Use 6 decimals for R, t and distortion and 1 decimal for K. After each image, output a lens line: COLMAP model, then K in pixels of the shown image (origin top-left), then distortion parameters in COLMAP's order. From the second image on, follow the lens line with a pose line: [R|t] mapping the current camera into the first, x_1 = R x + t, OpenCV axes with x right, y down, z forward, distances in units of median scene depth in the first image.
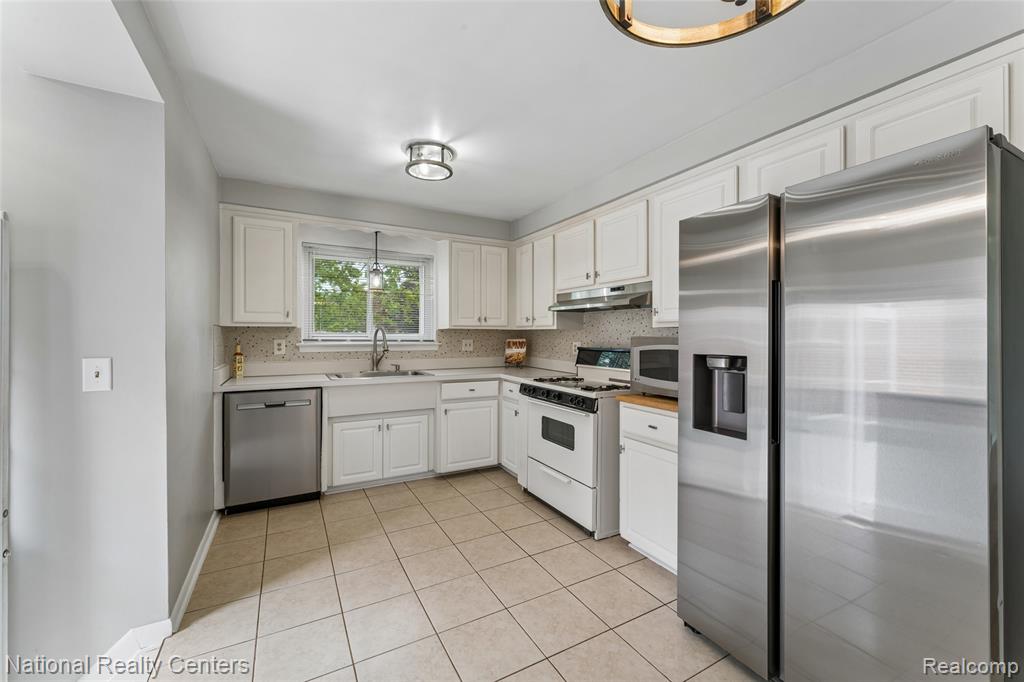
lens RADIAL K [[412.1, 0, 509.1], [0, 412.1, 332.2], [0, 0, 1]] dist [0.001227, -0.000140]
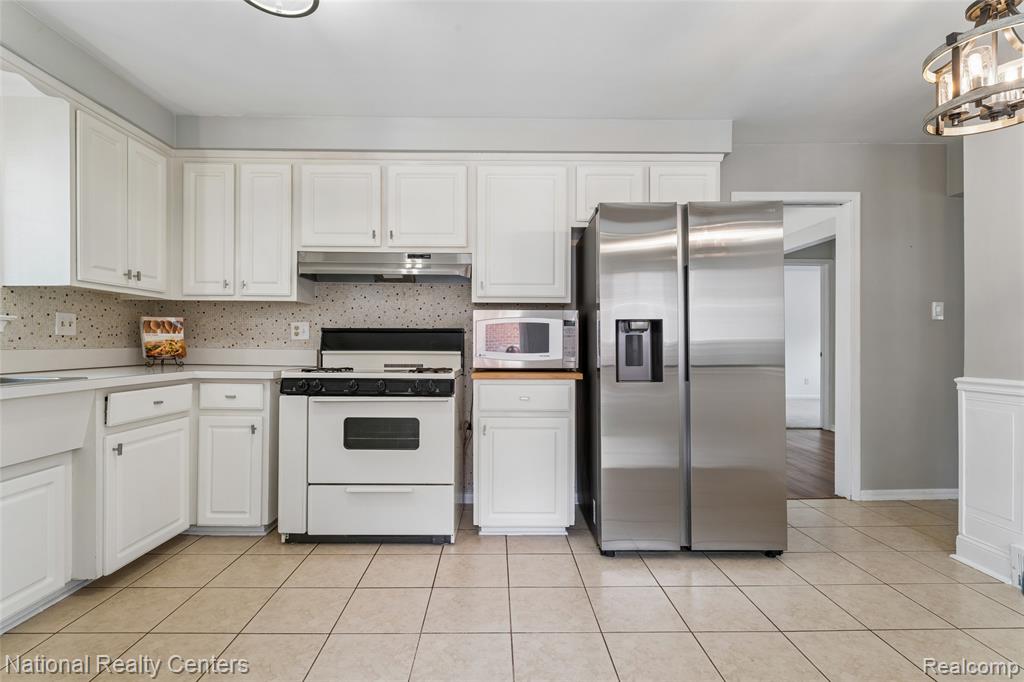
lens RADIAL K [[481.2, 0, 512.0], [0, 481.2, 341.0], [0, 0, 1]] dist [-0.002094, -0.000373]
pose [[0.463555, 0.002938, 0.886063, -0.454604], [-0.008567, 0.999963, 0.001167, 0.057777], [-0.886027, -0.008132, 0.463563, 0.313272]]
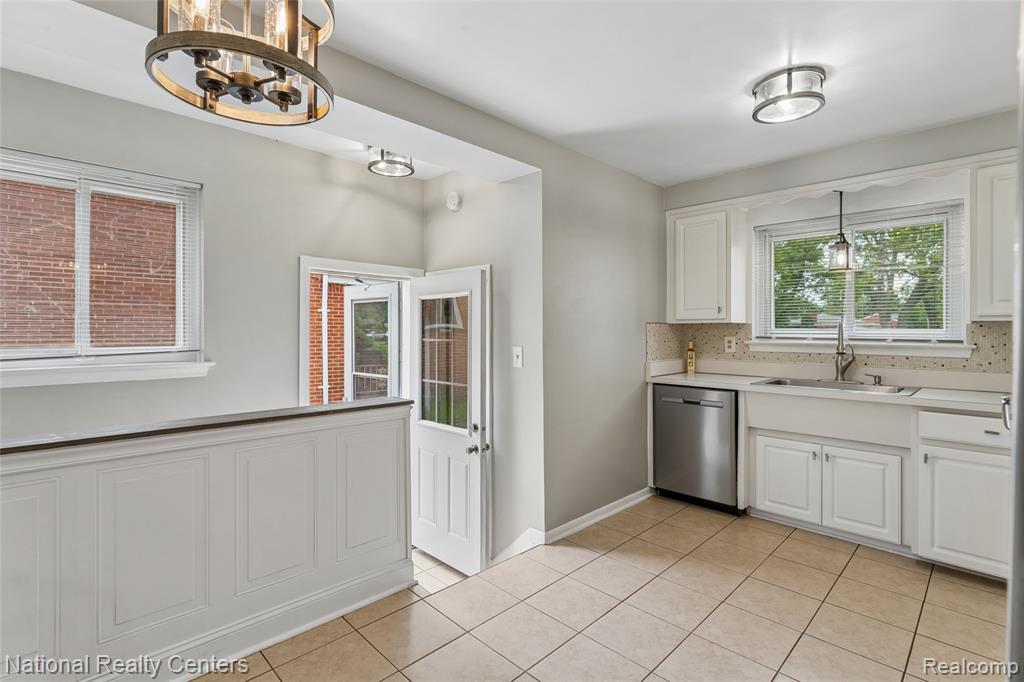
lens RADIAL K [[483.2, 0, 506.7], [0, 483.2, 329.1], [0, 0, 1]] dist [-0.000073, -0.000073]
pose [[0.276477, -0.003670, -0.961013, 0.366264], [0.005775, 0.999981, -0.002157, 0.000276], [0.961003, -0.004954, 0.276493, 0.210909]]
